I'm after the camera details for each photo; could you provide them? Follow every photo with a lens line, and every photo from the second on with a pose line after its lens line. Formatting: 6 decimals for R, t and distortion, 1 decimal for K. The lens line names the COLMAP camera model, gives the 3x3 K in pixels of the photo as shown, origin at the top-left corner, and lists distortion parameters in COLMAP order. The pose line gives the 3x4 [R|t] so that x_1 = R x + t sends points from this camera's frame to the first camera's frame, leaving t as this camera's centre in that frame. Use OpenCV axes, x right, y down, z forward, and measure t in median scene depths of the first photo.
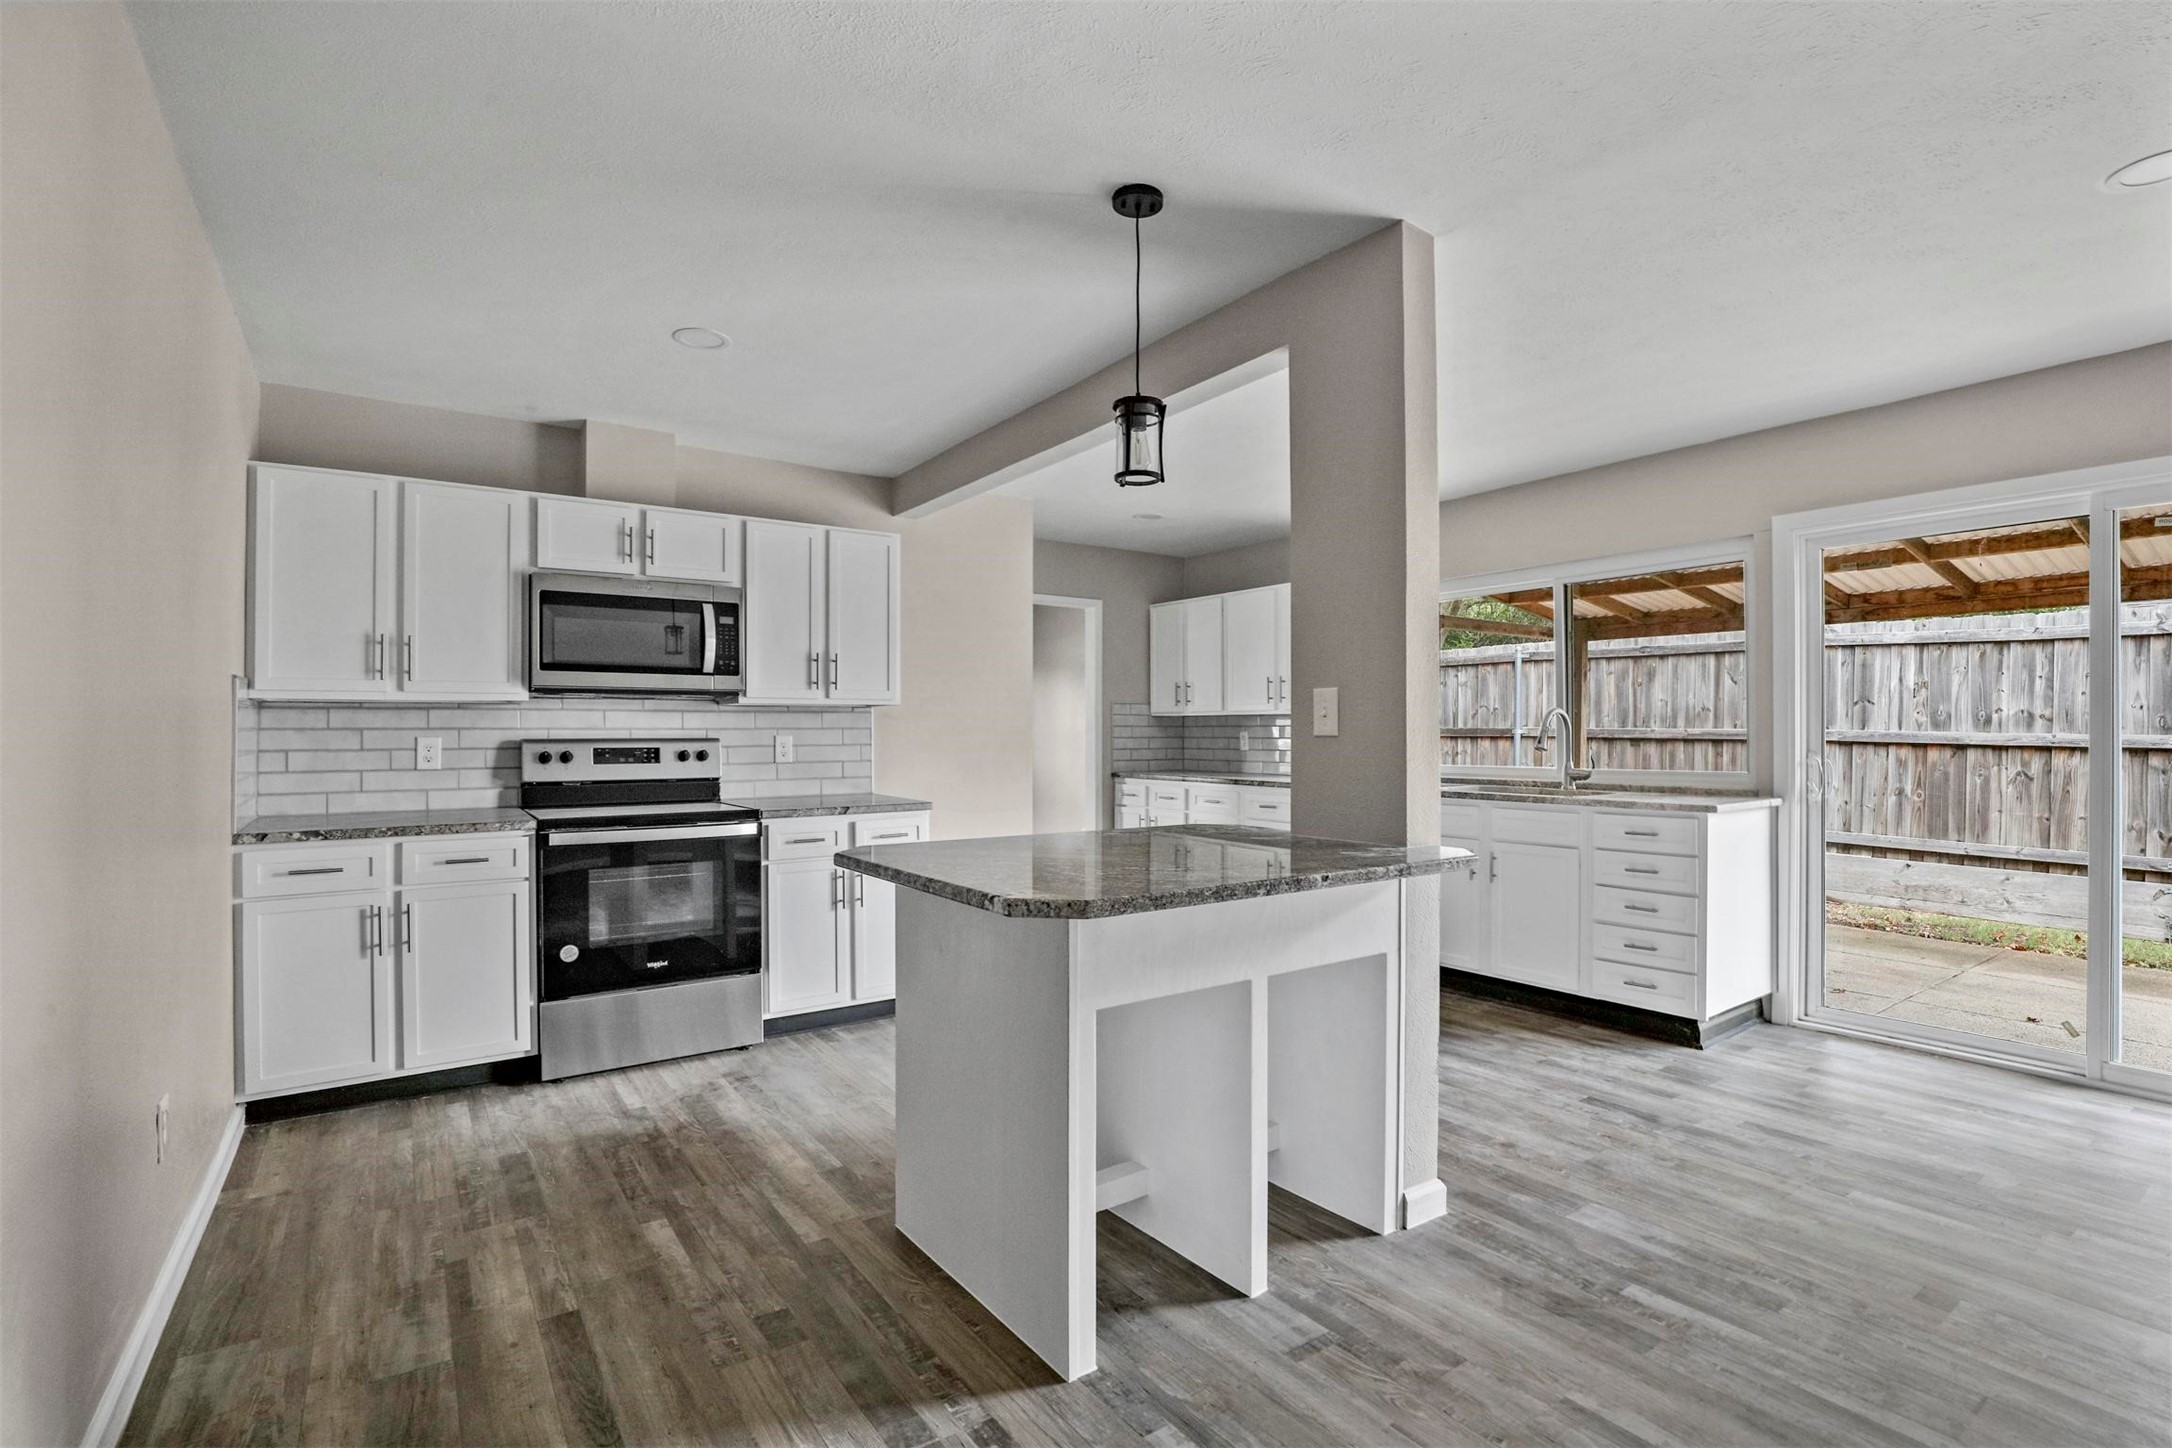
lens RADIAL K [[981.7, 0, 1086.0], [0, 981.7, 724.0], [0, 0, 1]] dist [-0.024042, 0.000295]
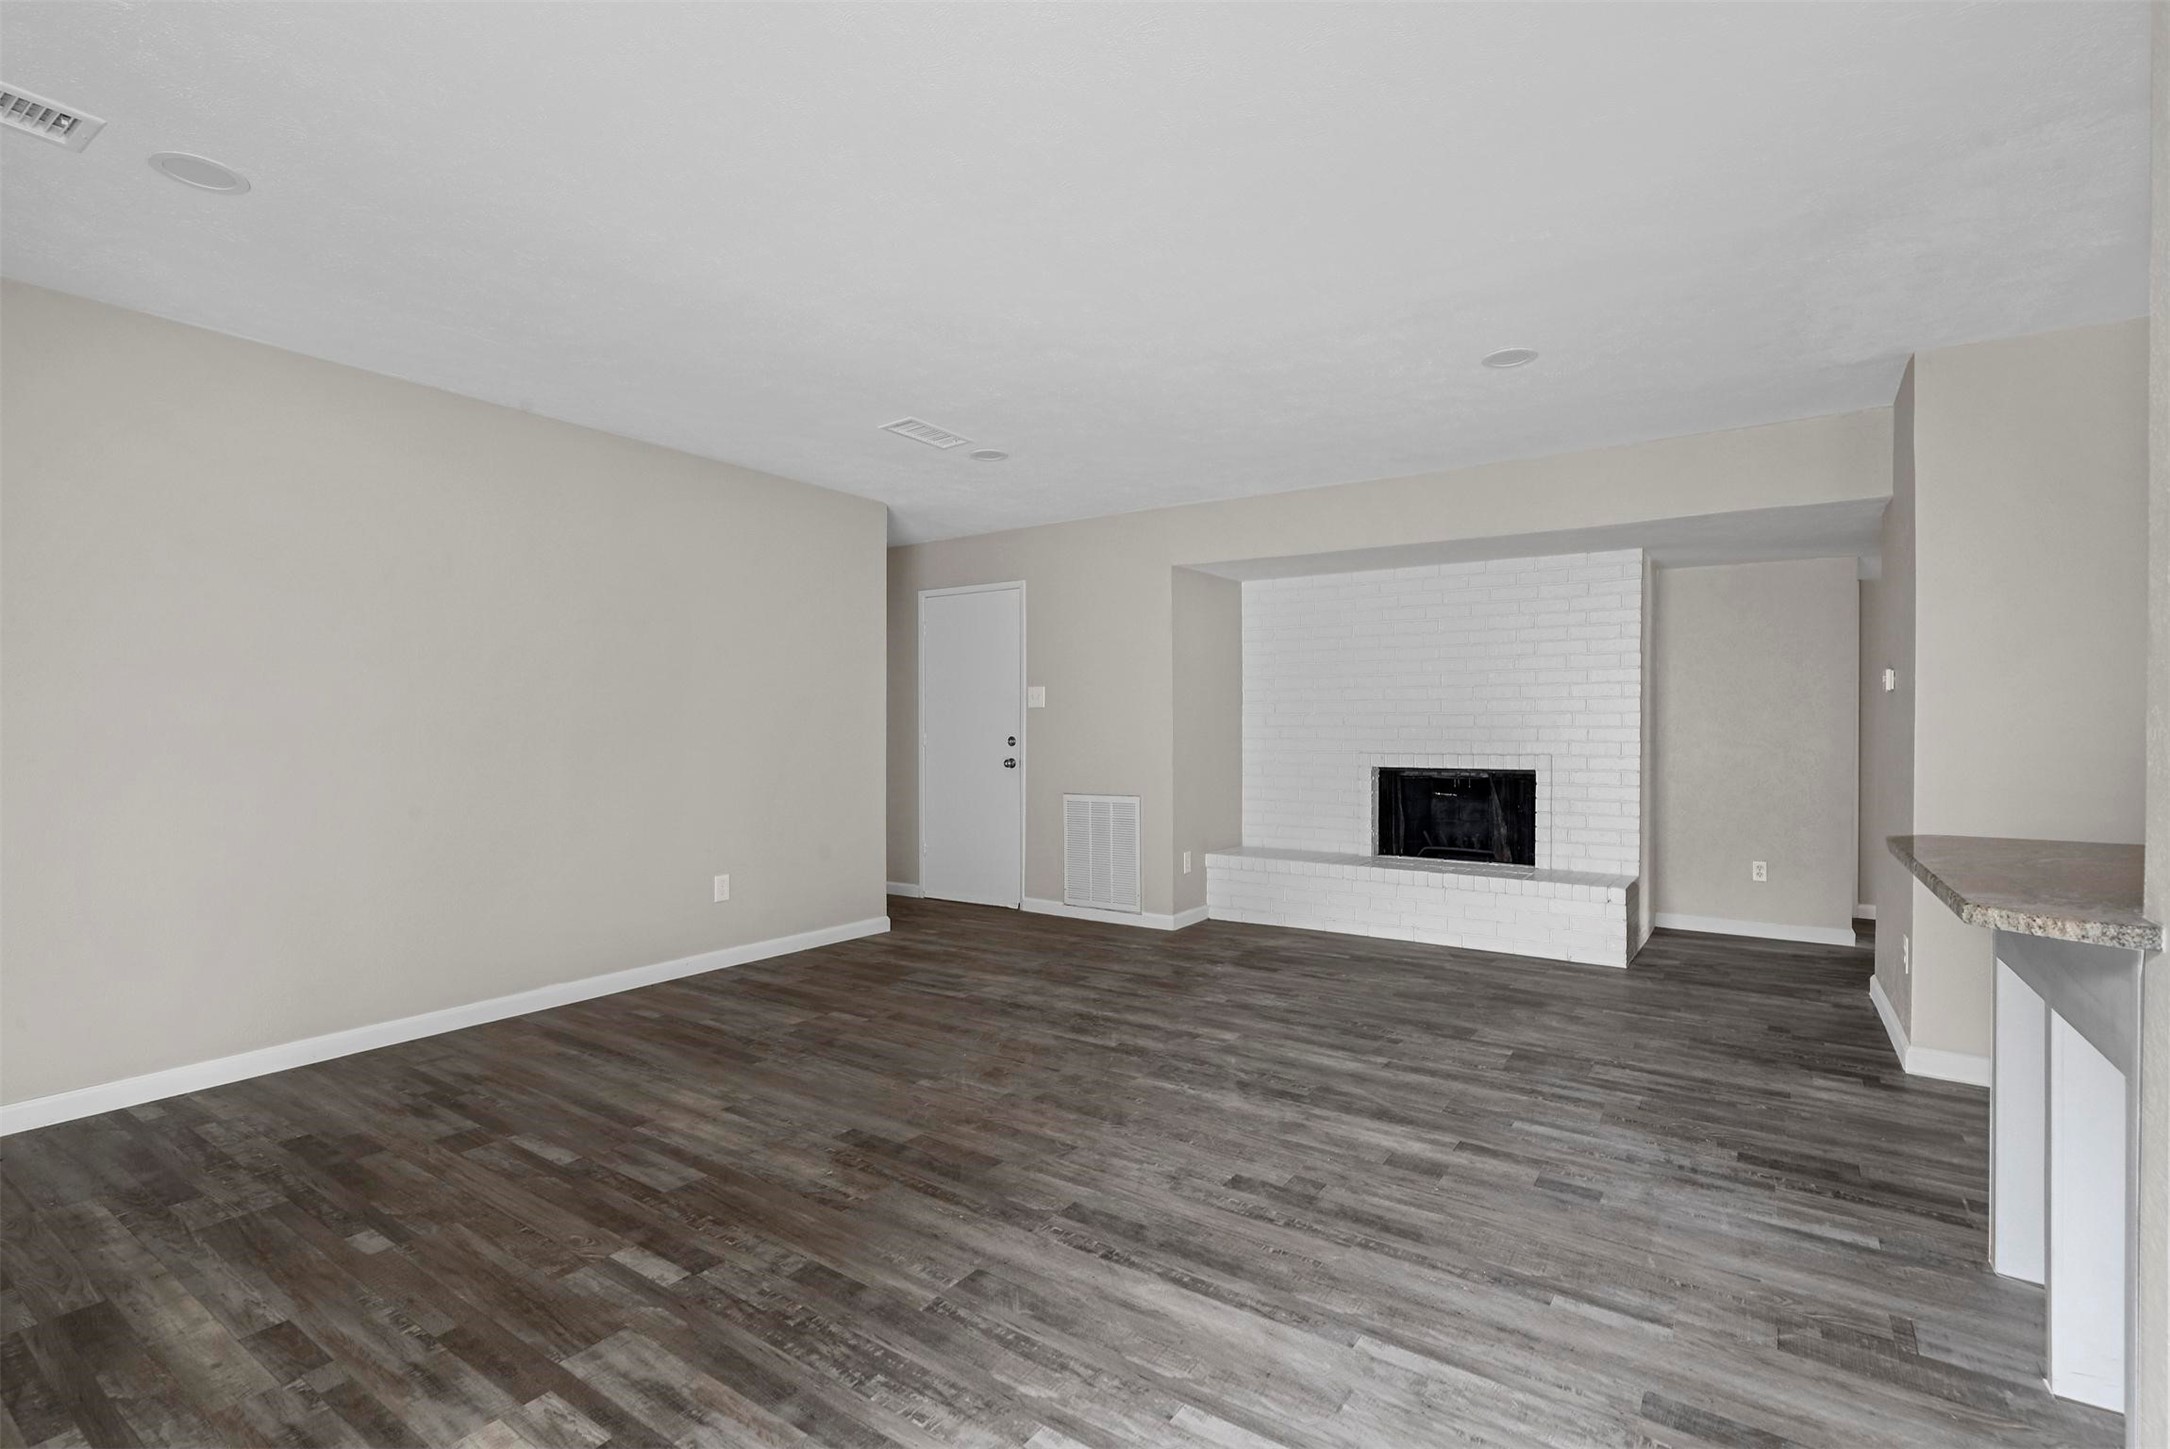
lens RADIAL K [[995.7, 0, 1093.2], [0, 995.7, 724.9], [0, 0, 1]] dist [-0.004024, 0.000374]
pose [[-0.932407, -0.003897, -0.361388, 0.899036], [-0.002664, 0.999989, -0.003908, 0.018807], [0.361400, -0.002681, -0.932407, 1.079061]]
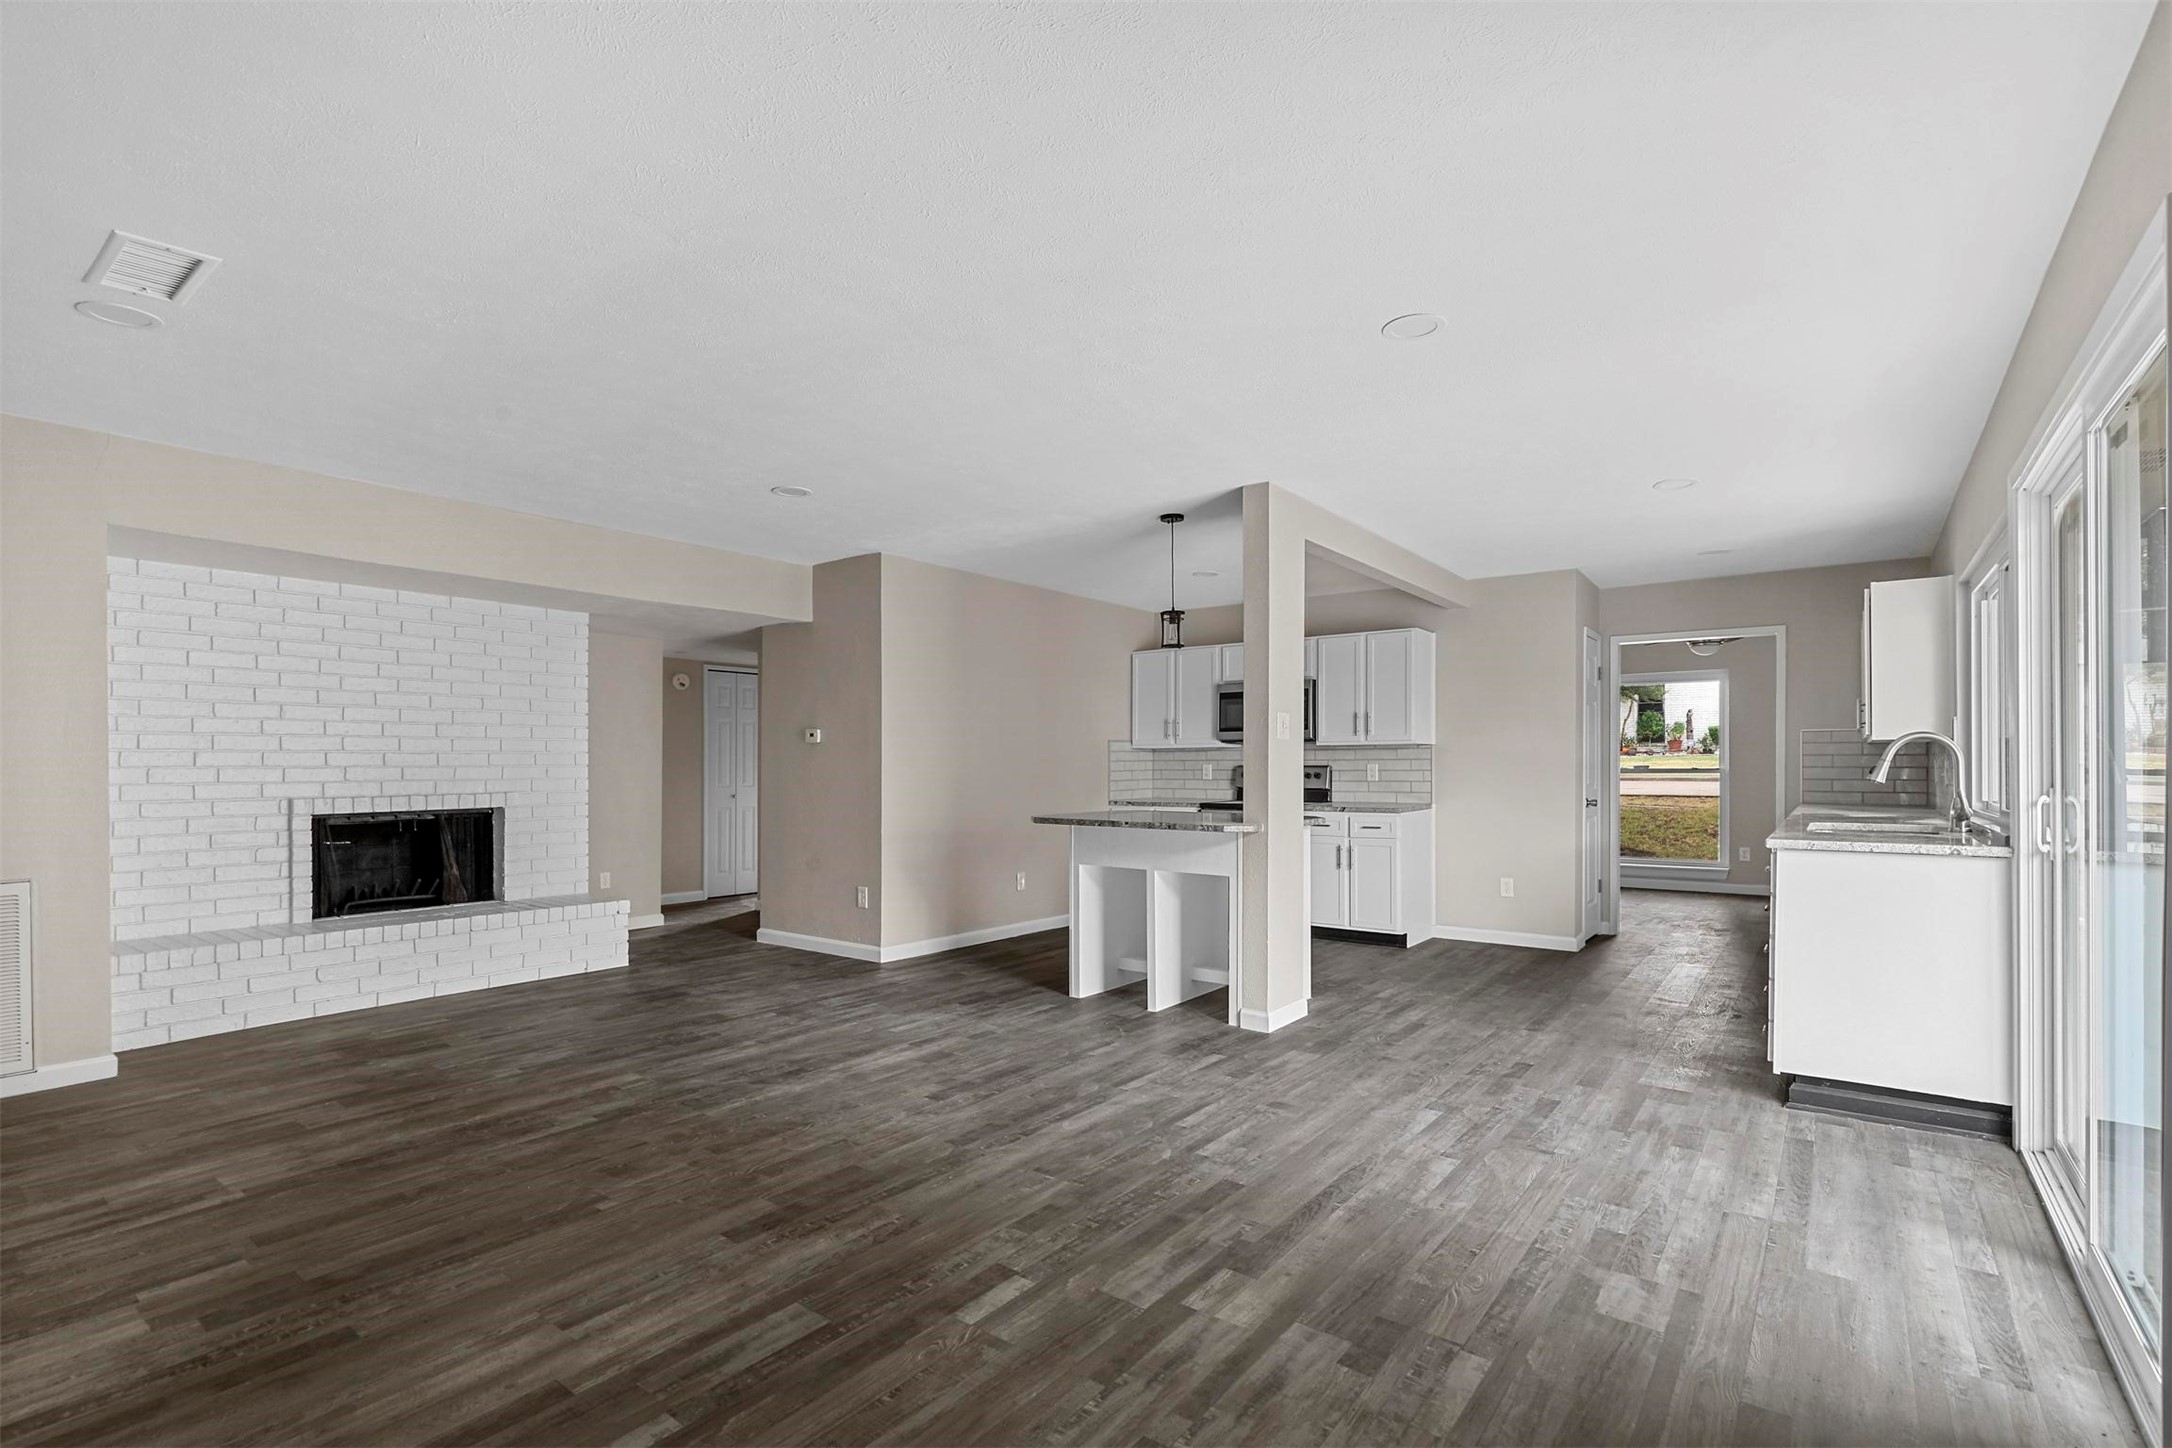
lens RADIAL K [[996.6, 0, 1094.2], [0, 996.6, 724.4], [0, 0, 1]] dist [-0.004024, 0.000374]
pose [[0.307281, -0.039754, -0.950788, 1.678547], [0.005041, 0.999181, -0.040148, 0.015958], [0.951605, 0.007544, 0.307230, 0.124403]]
